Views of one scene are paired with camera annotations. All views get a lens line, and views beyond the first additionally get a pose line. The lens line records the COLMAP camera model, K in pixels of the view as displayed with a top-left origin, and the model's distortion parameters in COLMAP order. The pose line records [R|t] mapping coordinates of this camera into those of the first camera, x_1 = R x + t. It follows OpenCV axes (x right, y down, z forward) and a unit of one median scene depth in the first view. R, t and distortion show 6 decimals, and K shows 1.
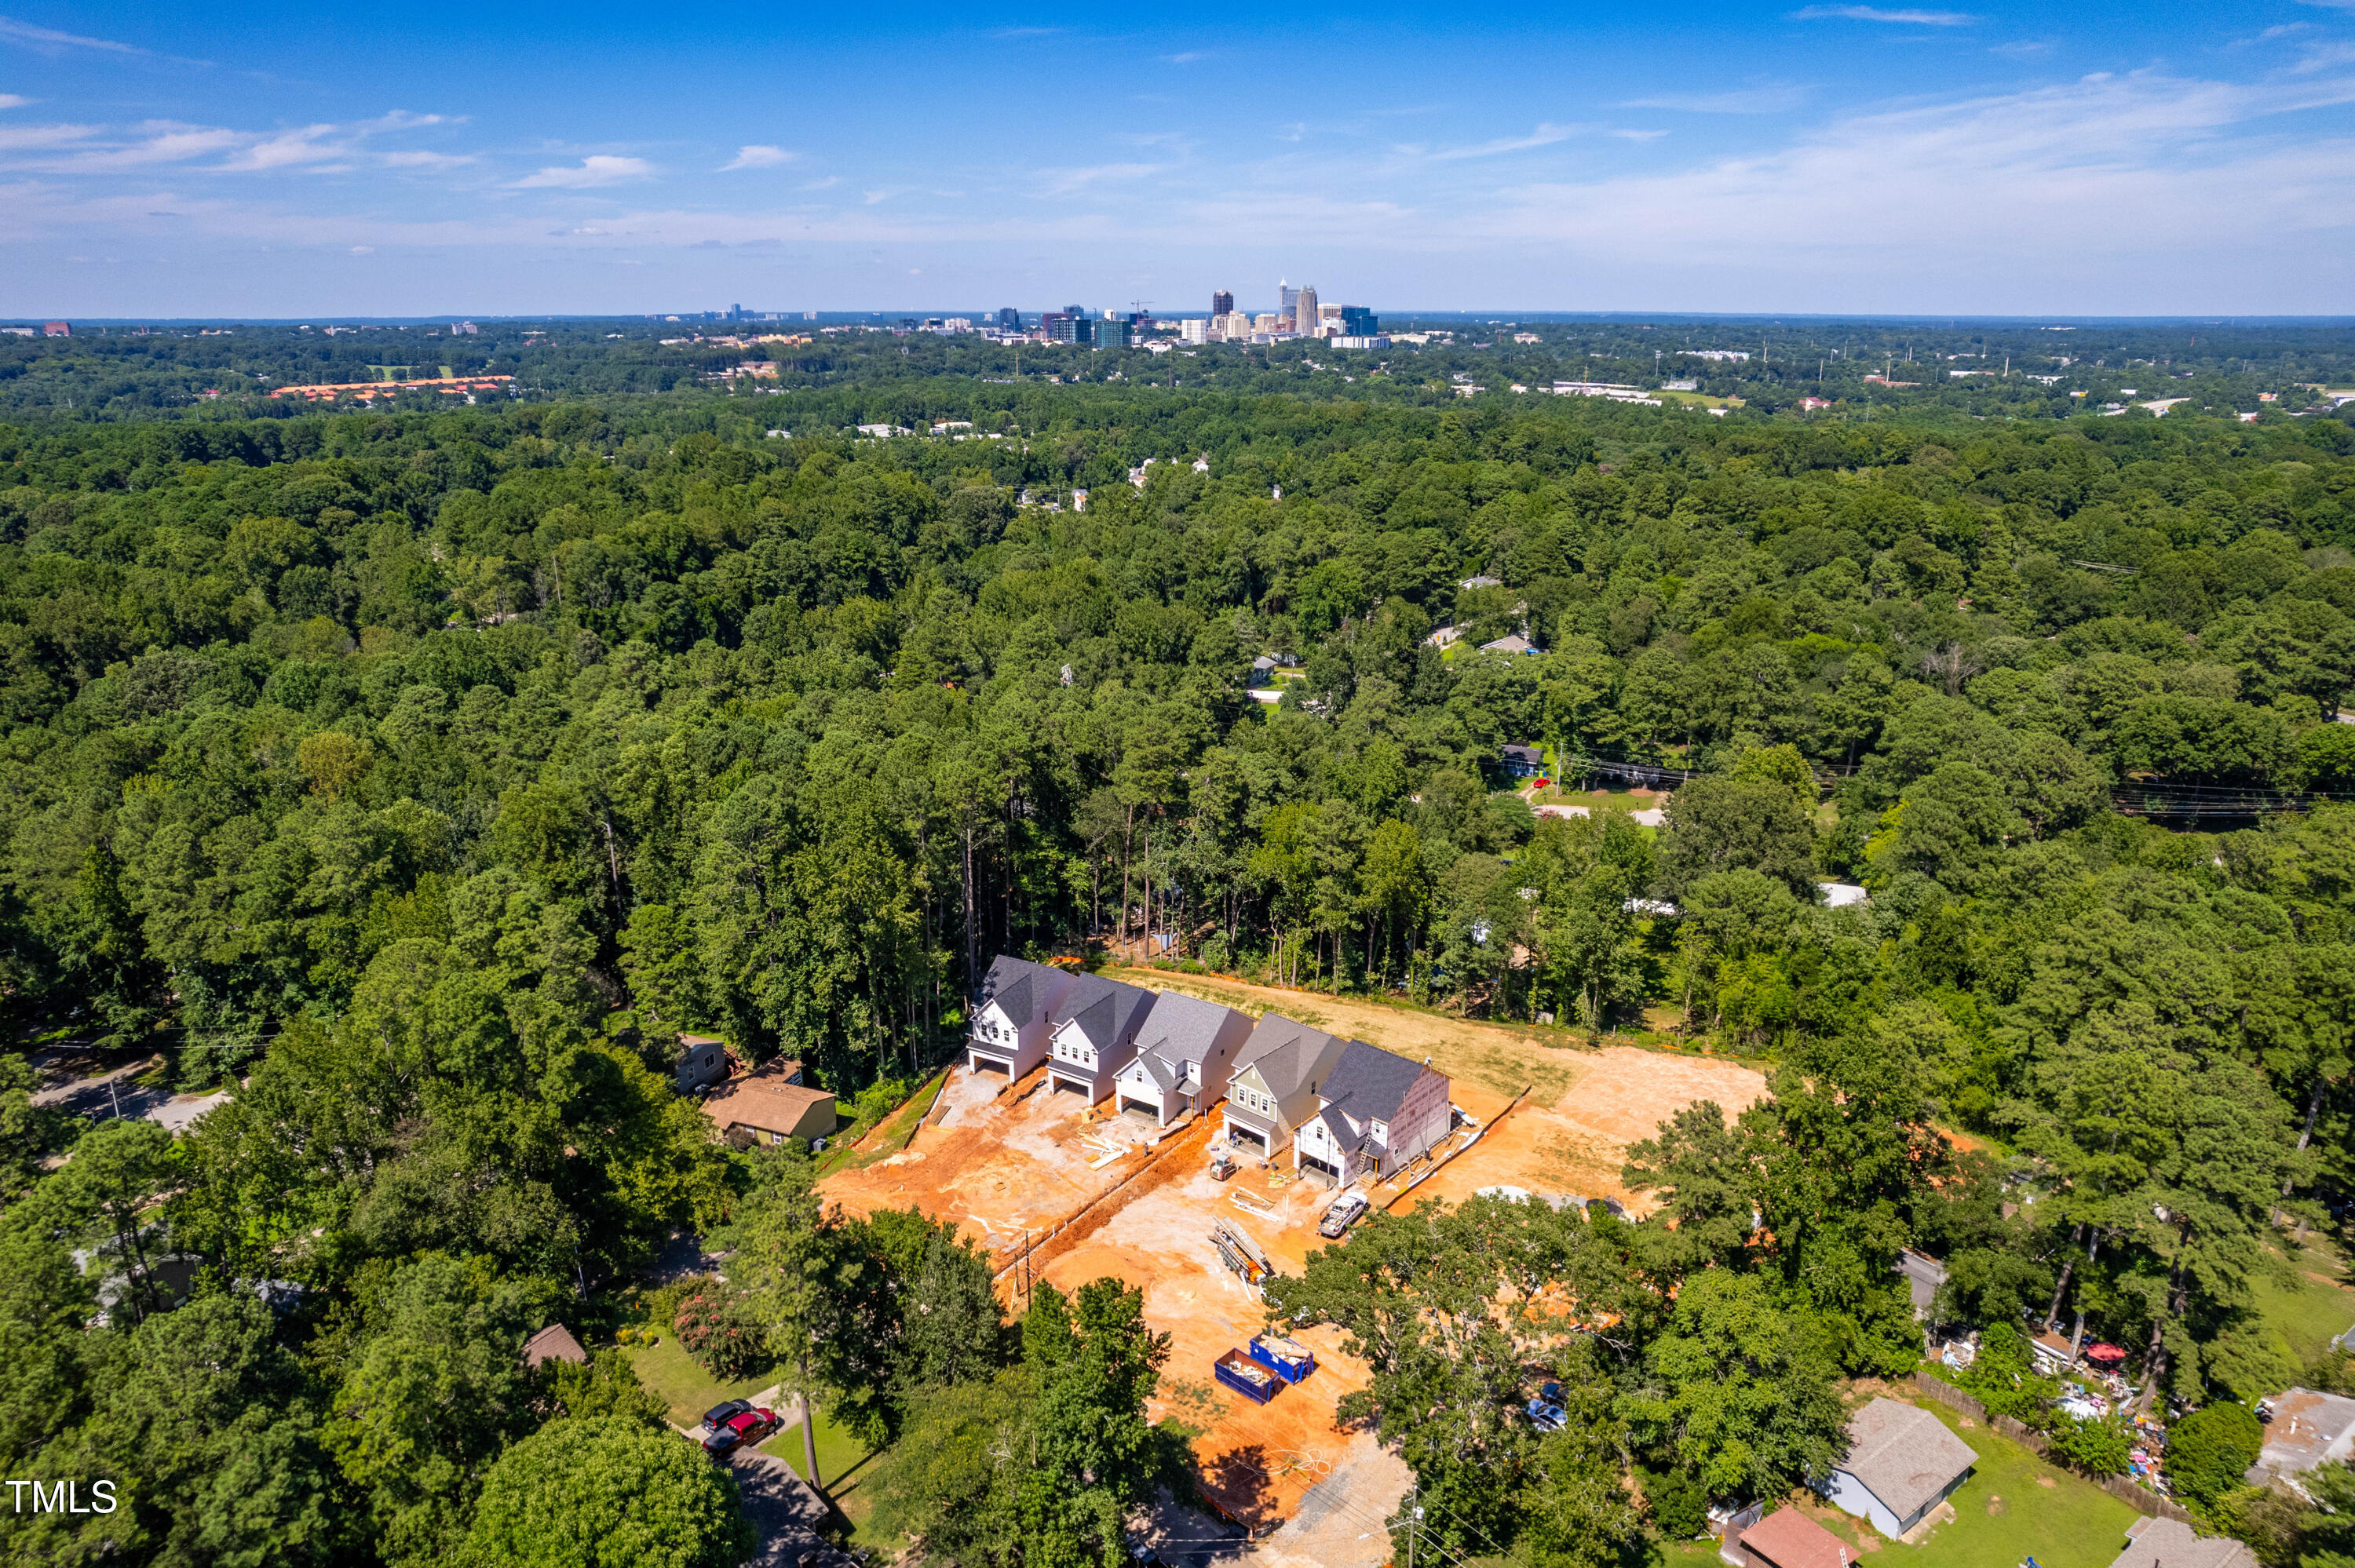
lens RADIAL K [[1500.1, 0, 1177.5], [0, 1500.1, 784.0], [0, 0, 1]] dist [-0.084968, 0.080525]
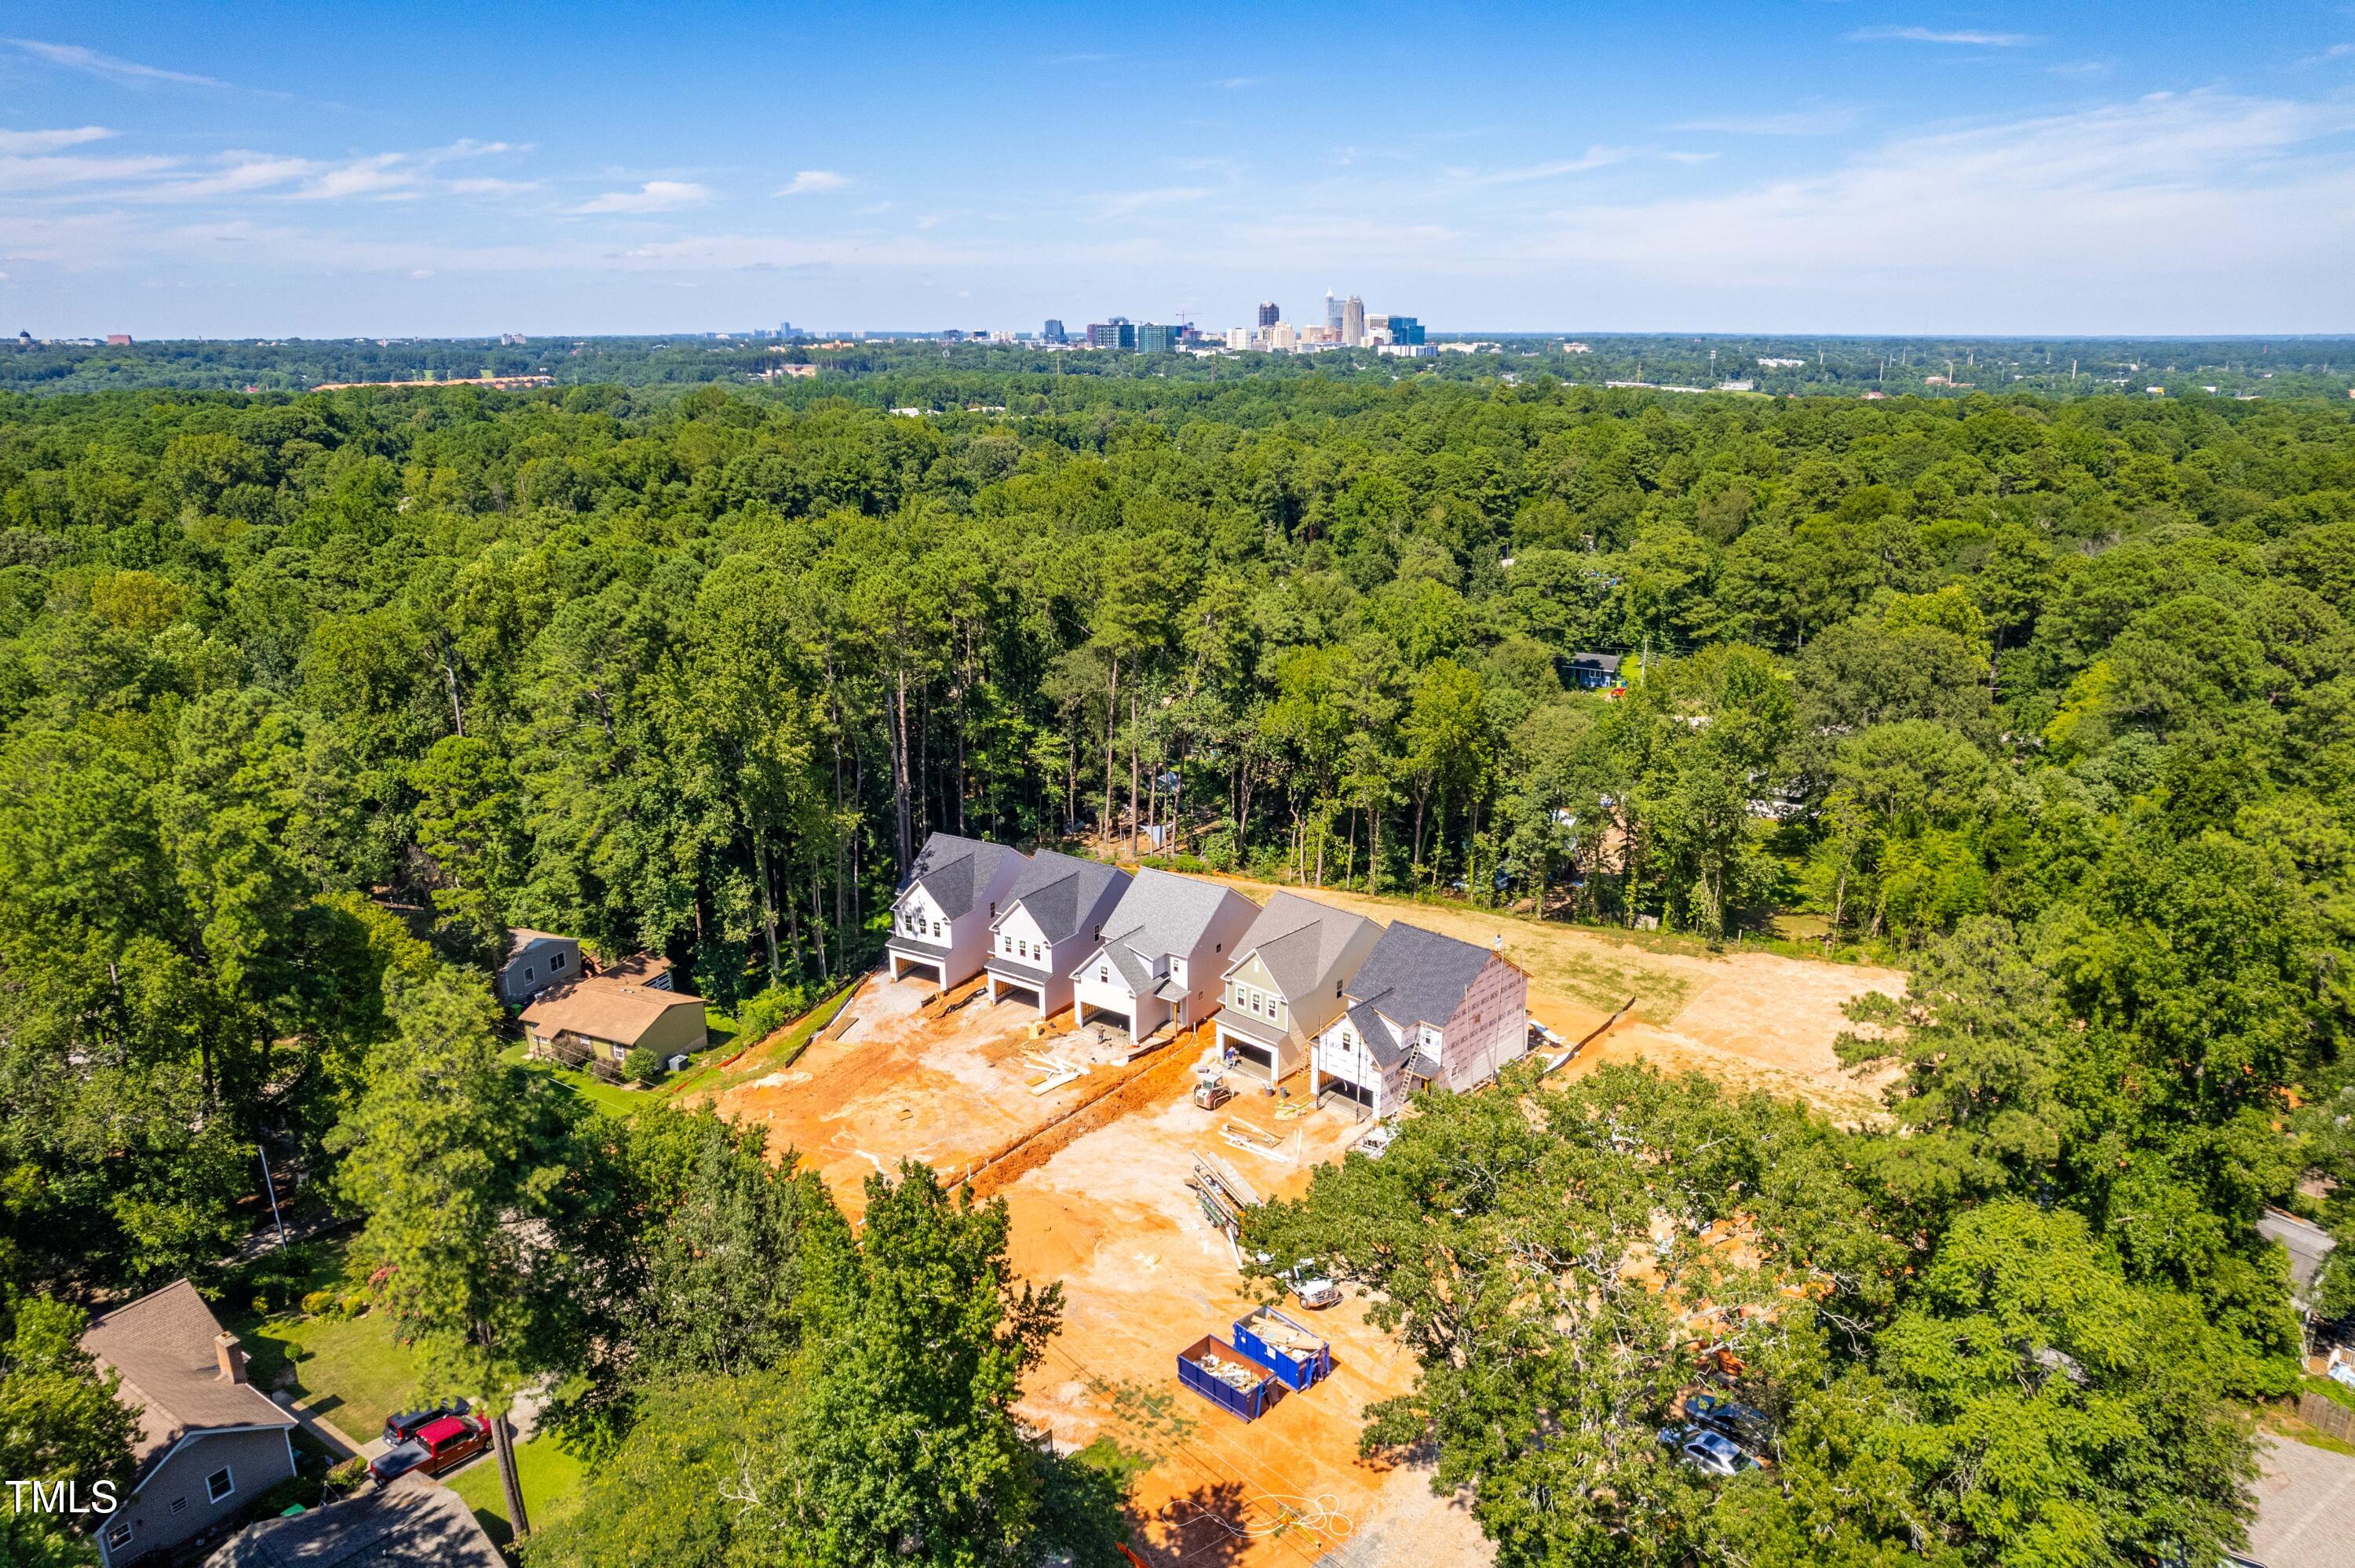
lens RADIAL K [[1492.9, 0, 1177.5], [0, 1492.9, 784.0], [0, 0, 1]] dist [-0.092652, 0.087730]
pose [[0.999509, 0.006146, -0.030730, 0.030653], [-0.006654, 0.999843, -0.016447, 0.105780], [0.030624, 0.016643, 0.999392, 0.246323]]
